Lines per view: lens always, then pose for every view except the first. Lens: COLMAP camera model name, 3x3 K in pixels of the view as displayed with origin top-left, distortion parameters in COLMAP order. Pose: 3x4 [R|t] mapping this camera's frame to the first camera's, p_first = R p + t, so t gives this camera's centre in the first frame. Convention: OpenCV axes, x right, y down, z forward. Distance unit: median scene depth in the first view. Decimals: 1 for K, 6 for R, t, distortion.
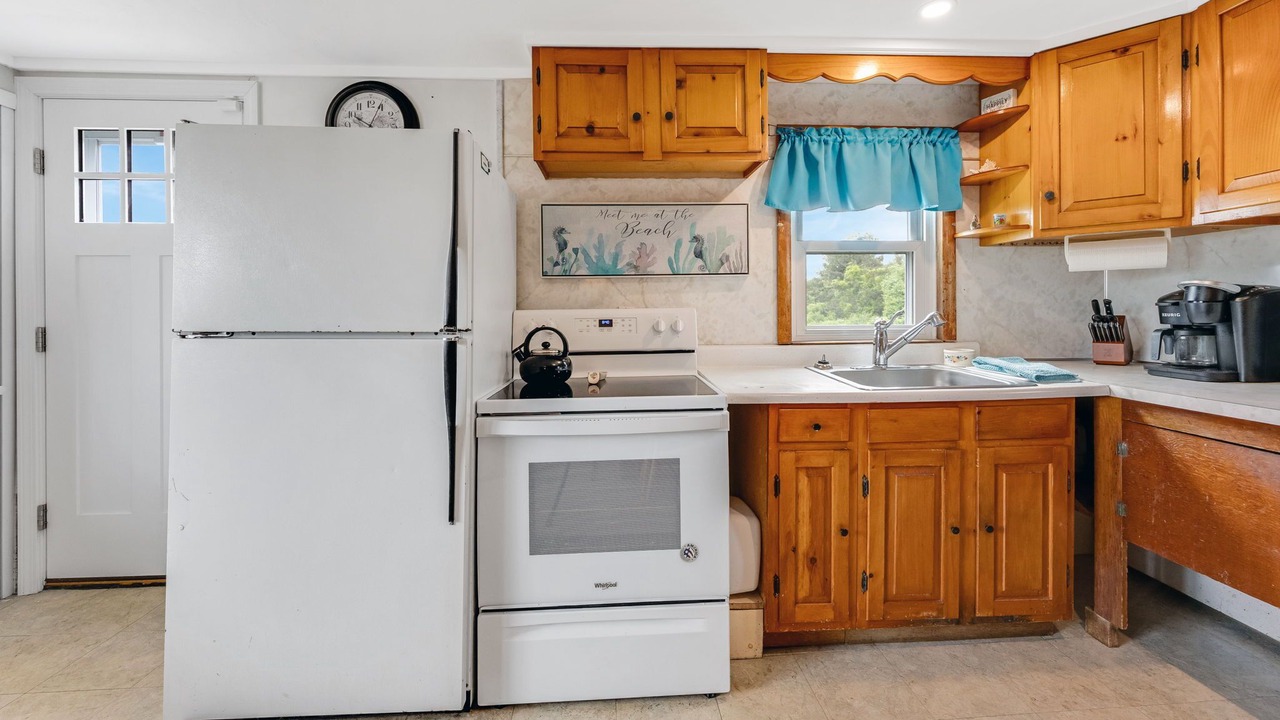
lens RADIAL K [[509.1, 0, 642.6], [0, 509.1, 312.0], [0, 0, 1]] dist [-0.000127, 0.000230]
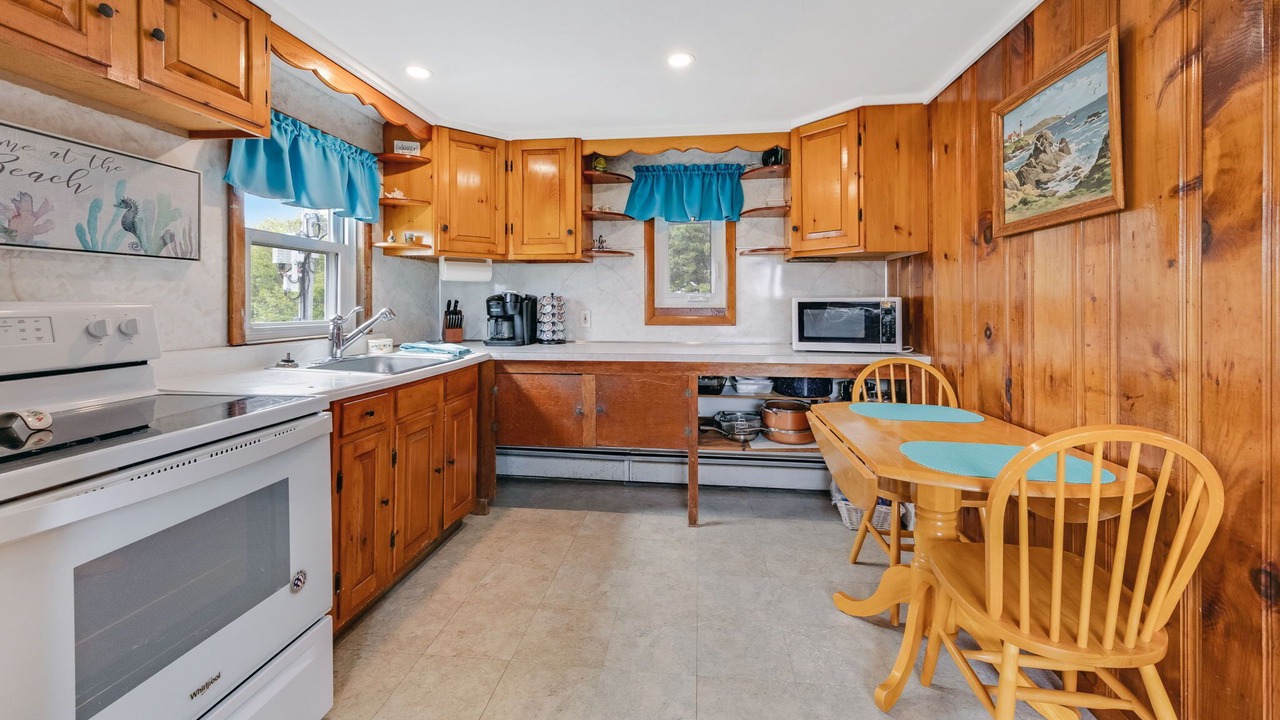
lens RADIAL K [[509.1, 0, 645.2], [0, 509.1, 300.2], [0, 0, 1]] dist [-0.000127, 0.000230]
pose [[0.165252, 0.016390, 0.986115, -0.528981], [0.003546, 0.999846, -0.017212, 0.004090], [-0.986245, 0.006341, 0.165169, 0.203354]]
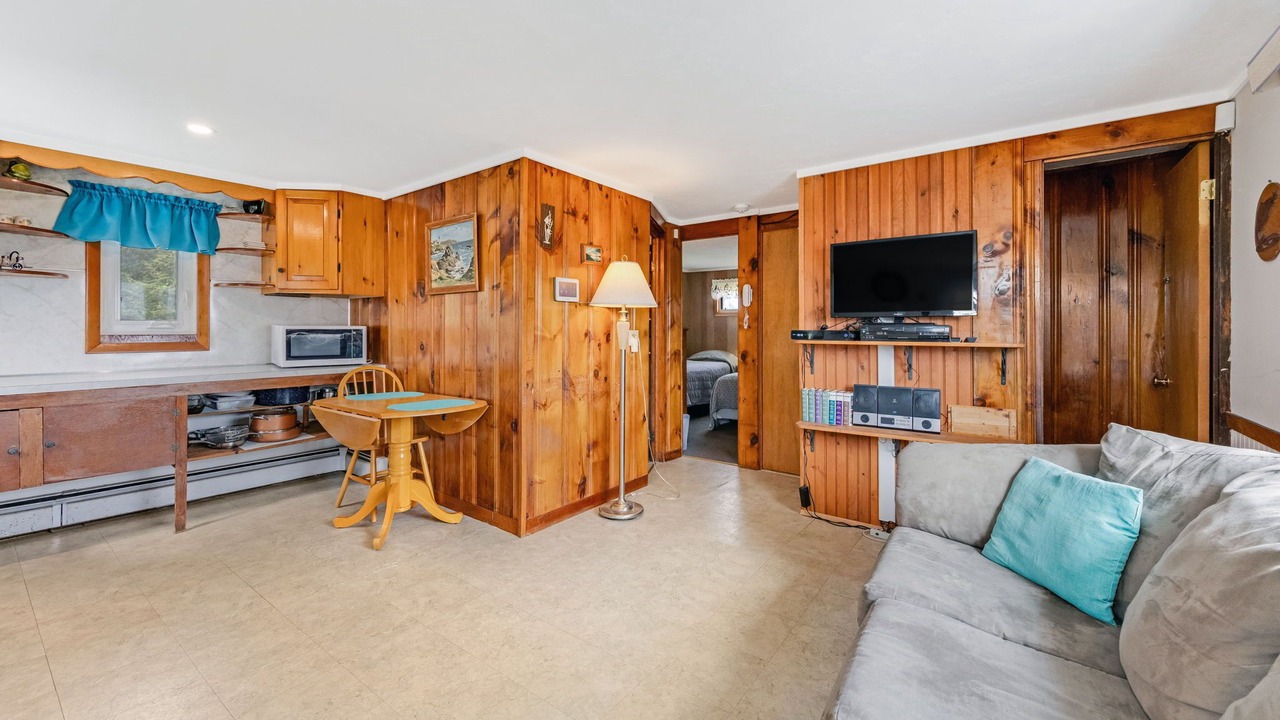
lens RADIAL K [[509.1, 0, 634.4], [0, 509.1, 328.4], [0, 0, 1]] dist [-0.000127, 0.000230]
pose [[-0.758074, 0.008989, 0.652106, -1.154685], [0.009024, 0.999954, -0.003294, 0.000421], [-0.652106, 0.003387, -0.758120, 0.569190]]
